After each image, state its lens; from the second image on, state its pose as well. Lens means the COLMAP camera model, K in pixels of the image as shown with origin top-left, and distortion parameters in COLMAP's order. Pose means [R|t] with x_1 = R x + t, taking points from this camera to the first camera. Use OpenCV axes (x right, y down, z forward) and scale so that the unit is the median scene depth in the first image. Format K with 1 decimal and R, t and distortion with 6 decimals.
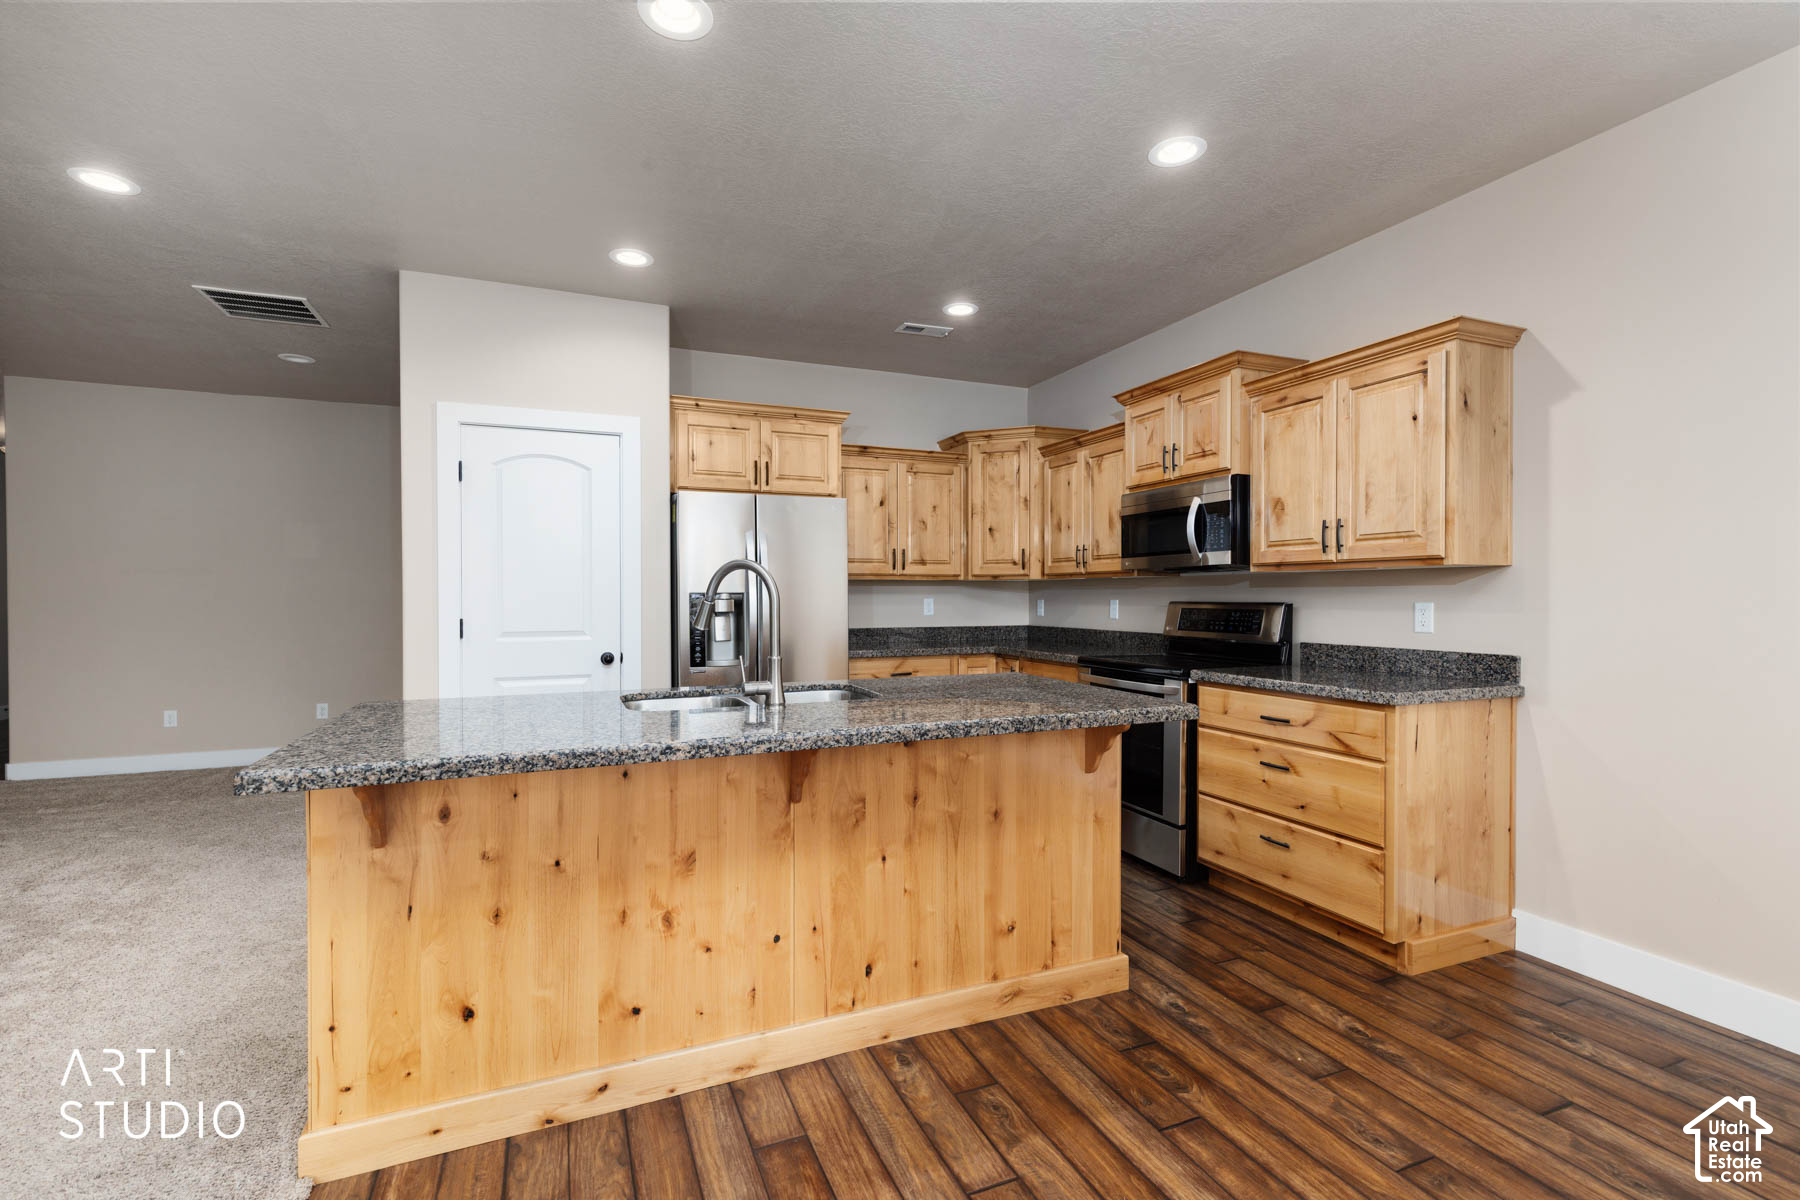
lens RADIAL K [[805.4, 0, 895.8], [0, 805.4, 599.7], [0, 0, 1]] dist [0.012072, -0.001525]
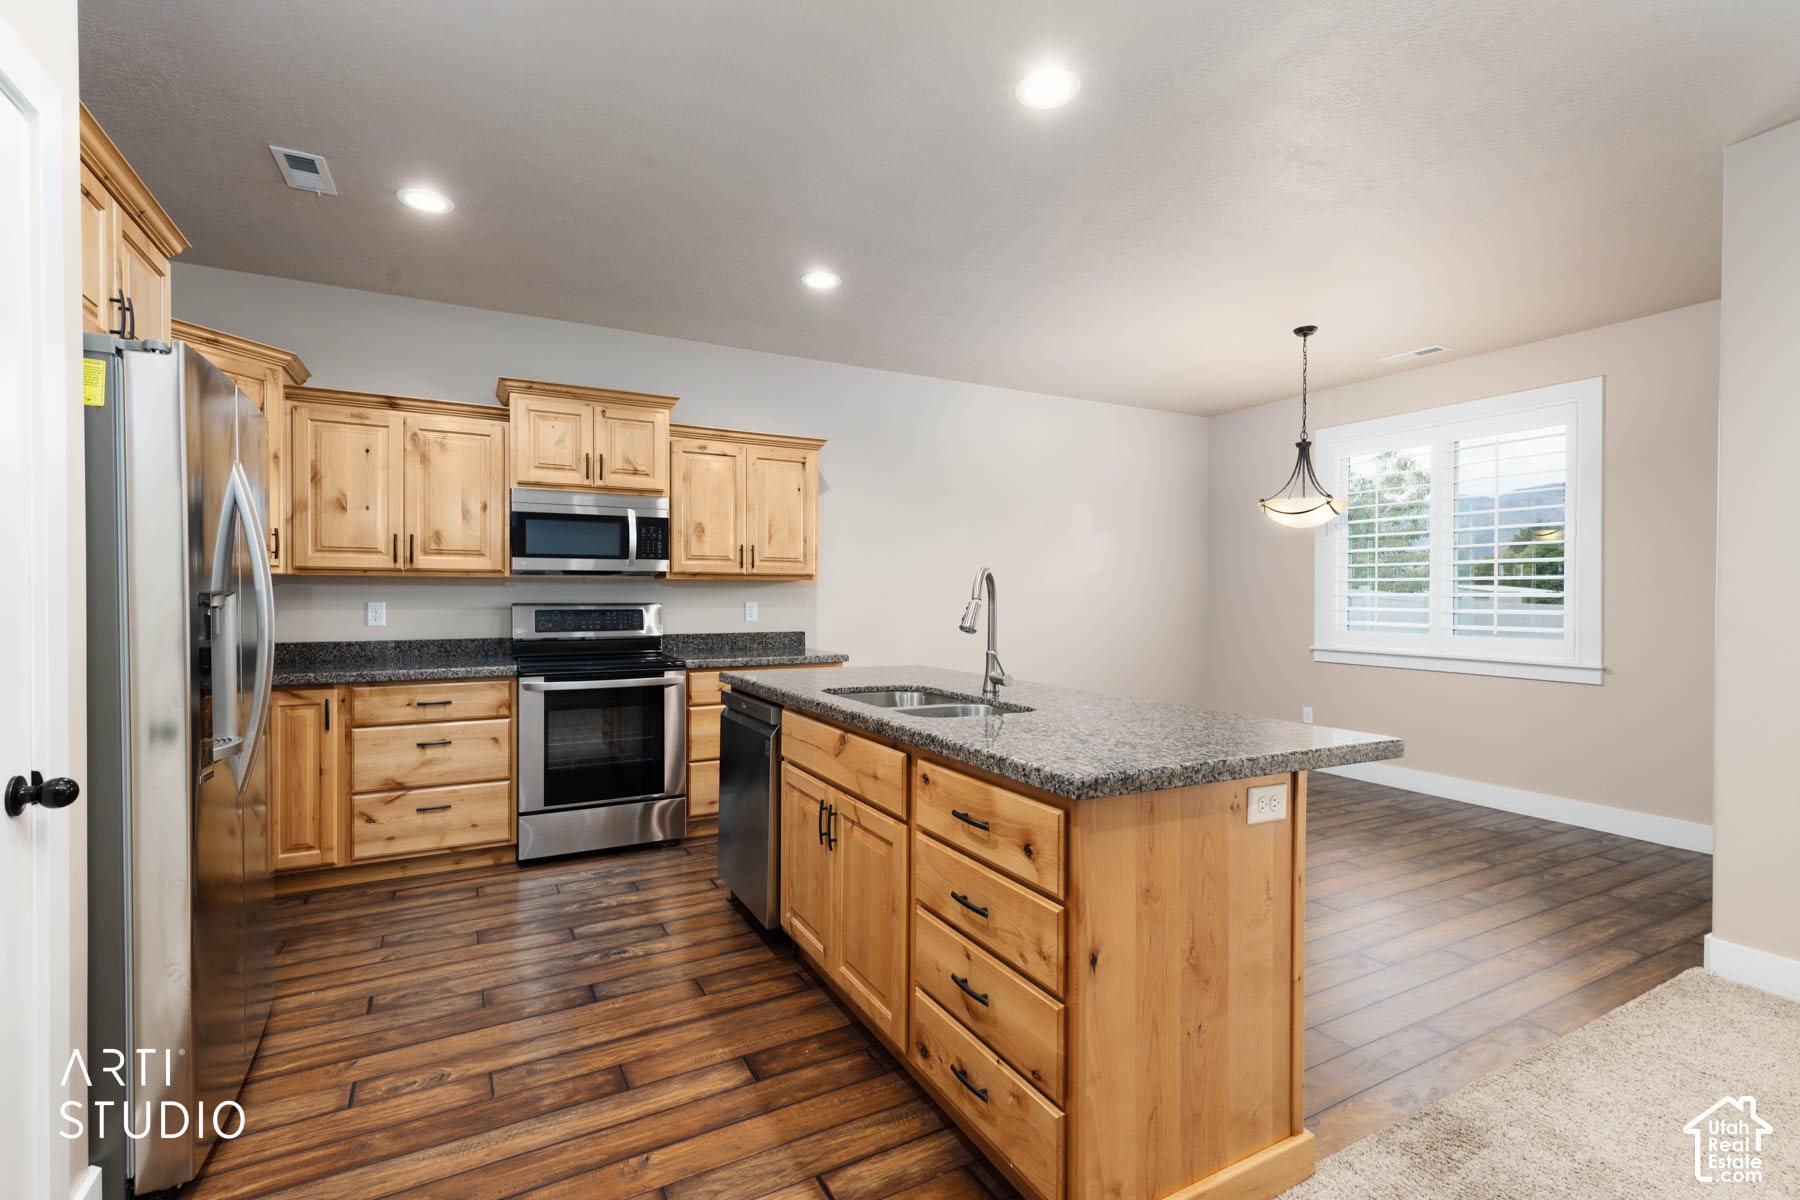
lens RADIAL K [[805.4, 0, 895.9], [0, 805.4, 607.2], [0, 0, 1]] dist [0.012072, -0.001525]
pose [[-0.101095, -0.014728, 0.994768, -0.744858], [0.002234, 0.999885, 0.015031, -0.007435], [-0.994874, 0.003742, -0.101051, 0.715240]]
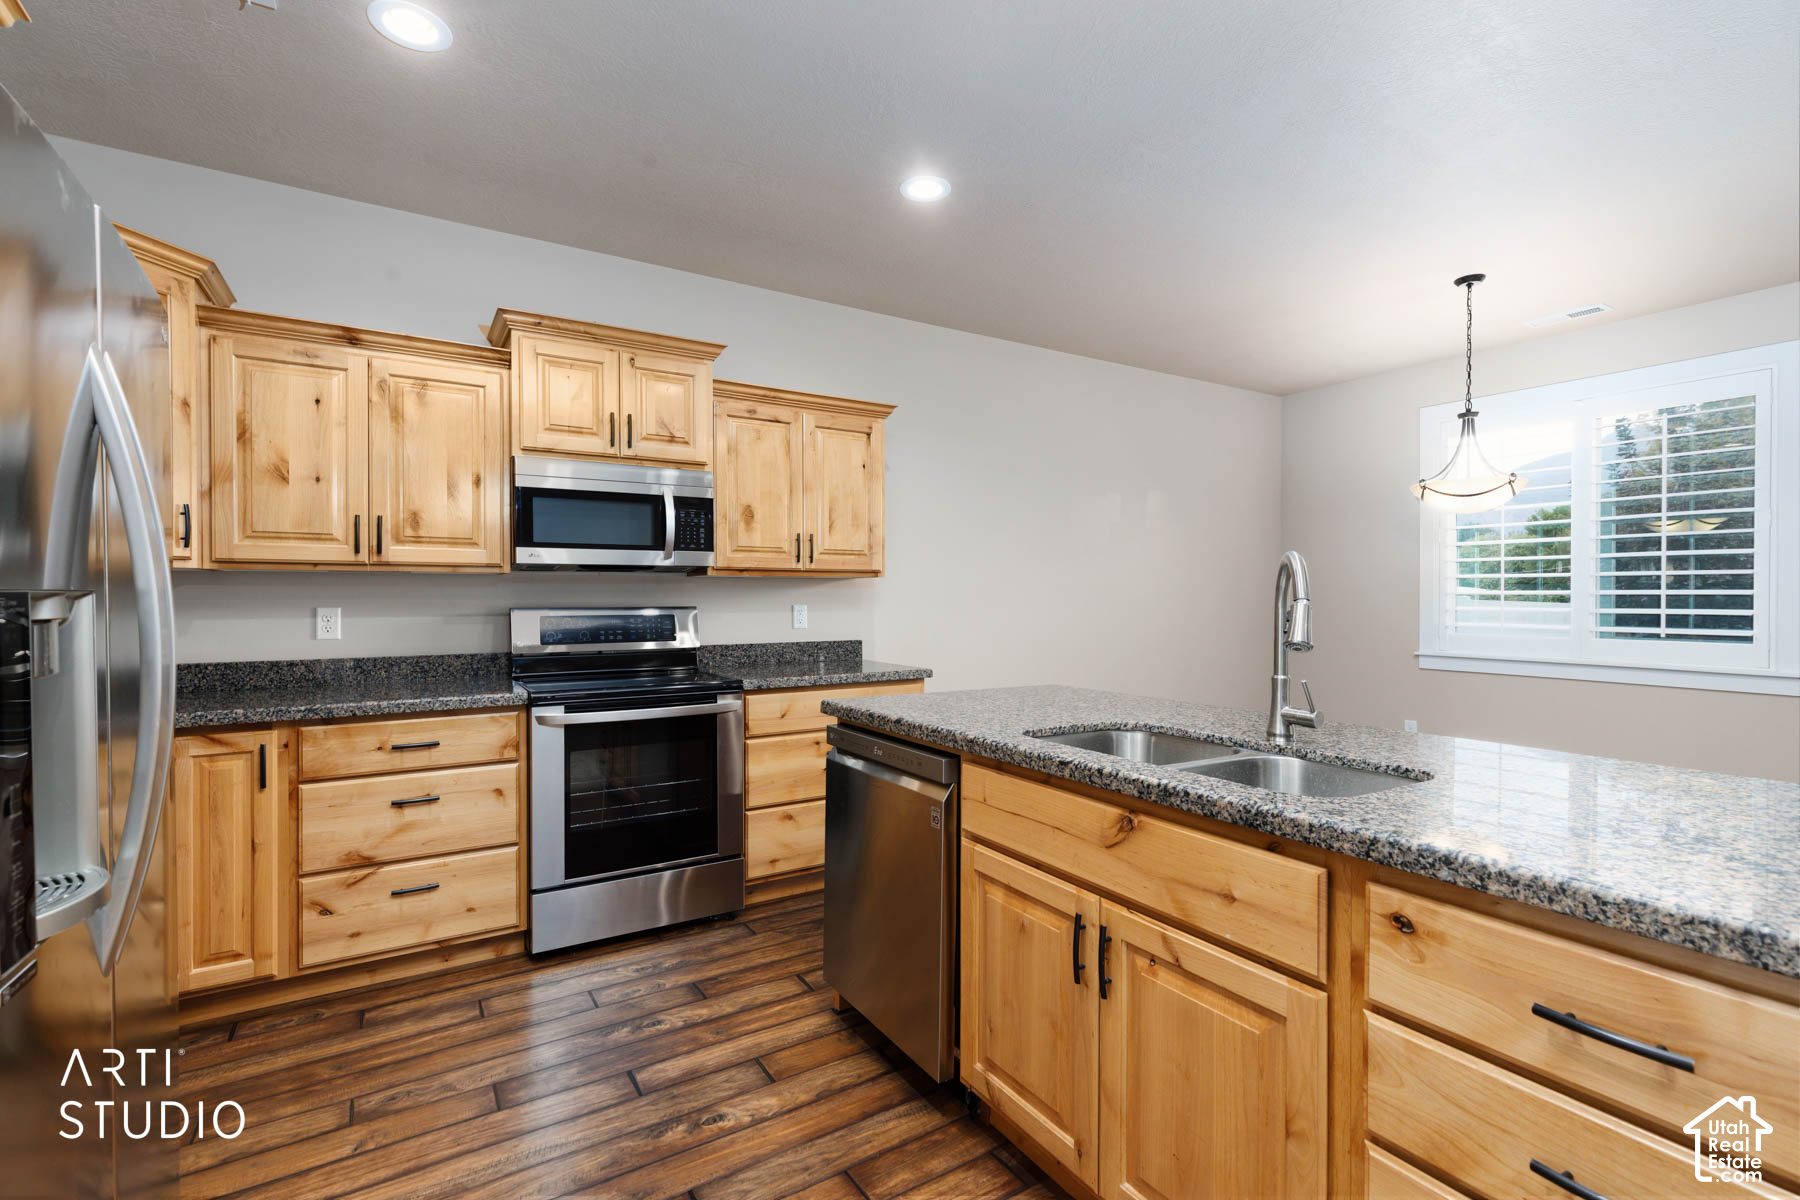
lens RADIAL K [[805.4, 0, 896.3], [0, 805.4, 607.2], [0, 0, 1]] dist [0.012072, -0.001525]
pose [[-0.161764, -0.012683, 0.986748, -0.505065], [0.006368, 0.999883, 0.013896, -0.007379], [-0.986809, 0.008532, -0.161665, 0.858356]]
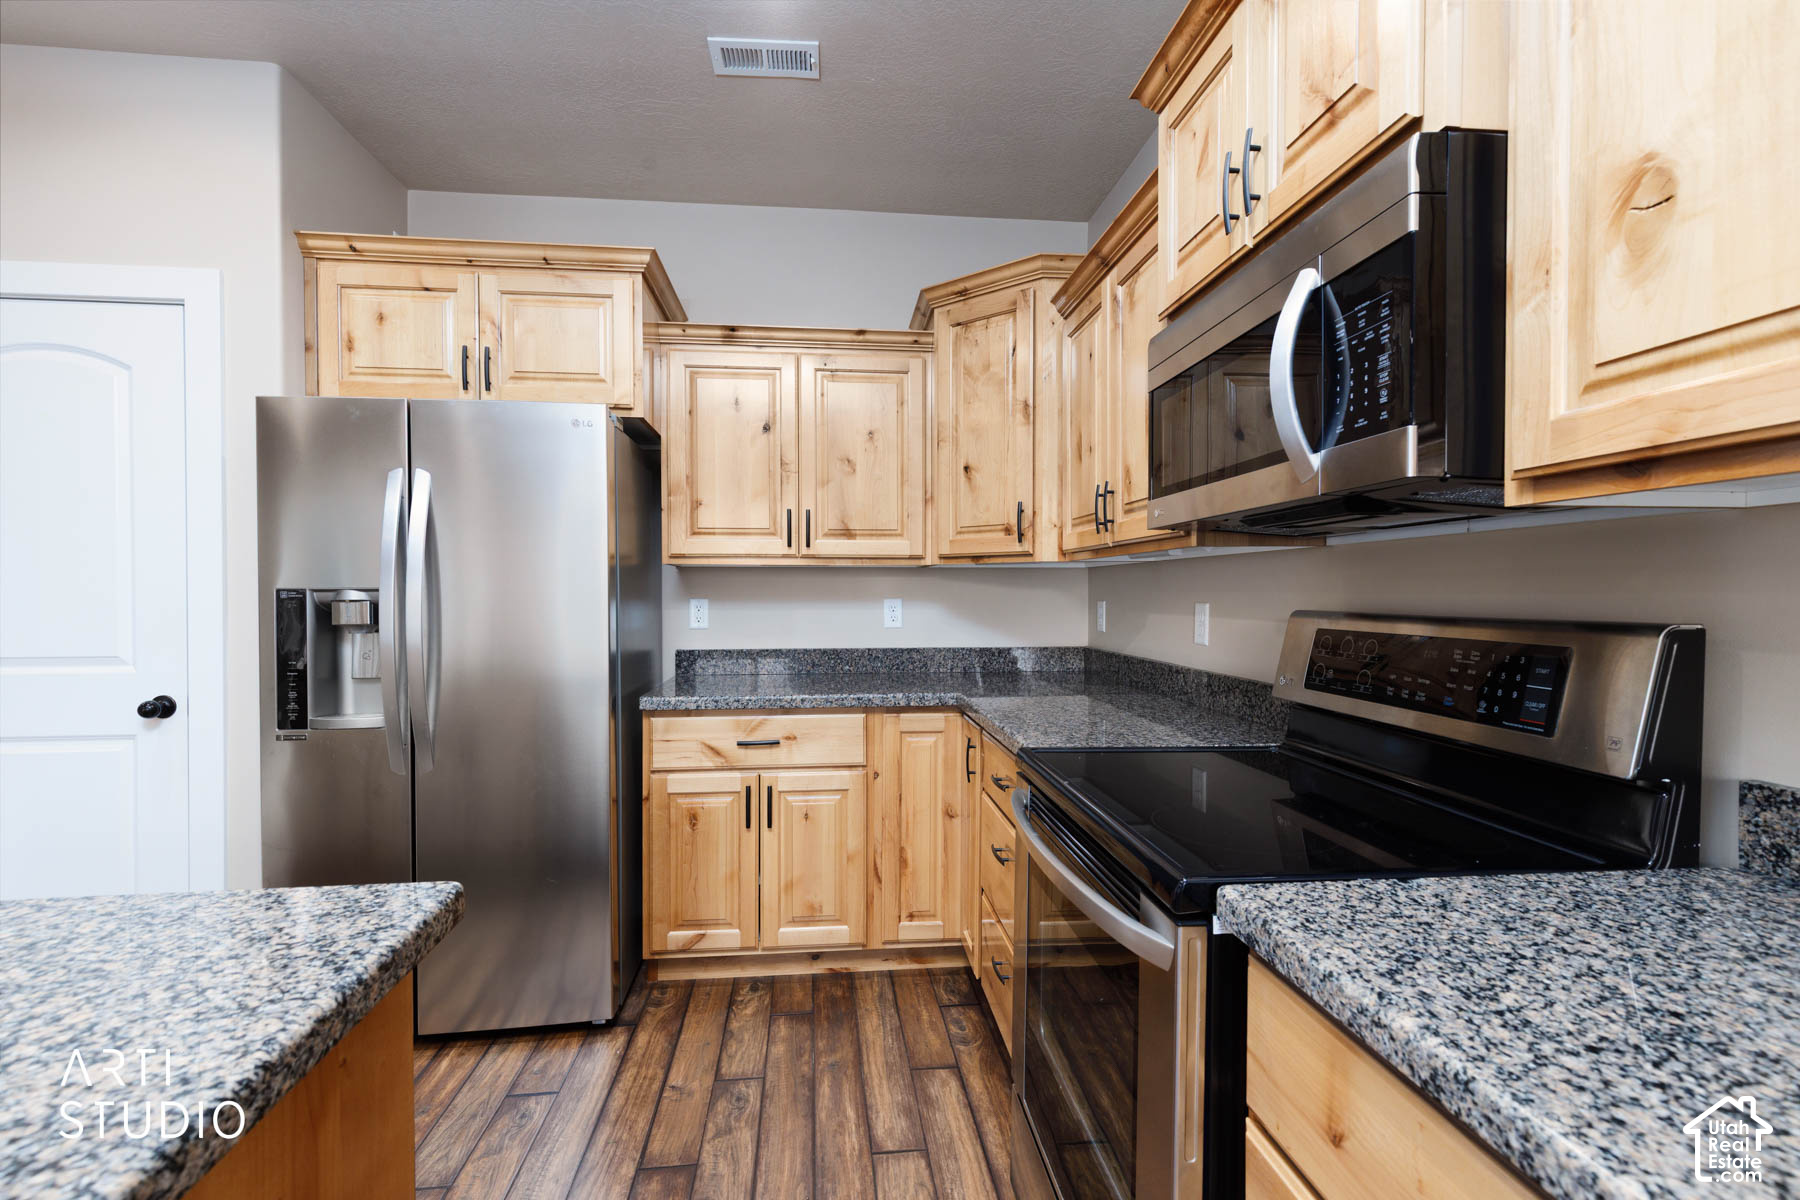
lens RADIAL K [[805.4, 0, 899.1], [0, 805.4, 601.4], [0, 0, 1]] dist [0.012072, -0.001525]
pose [[0.957421, 0.004079, -0.288666, 0.301300], [-0.002279, 0.999976, 0.006569, -0.004682], [0.288686, -0.005632, 0.957407, 0.636997]]
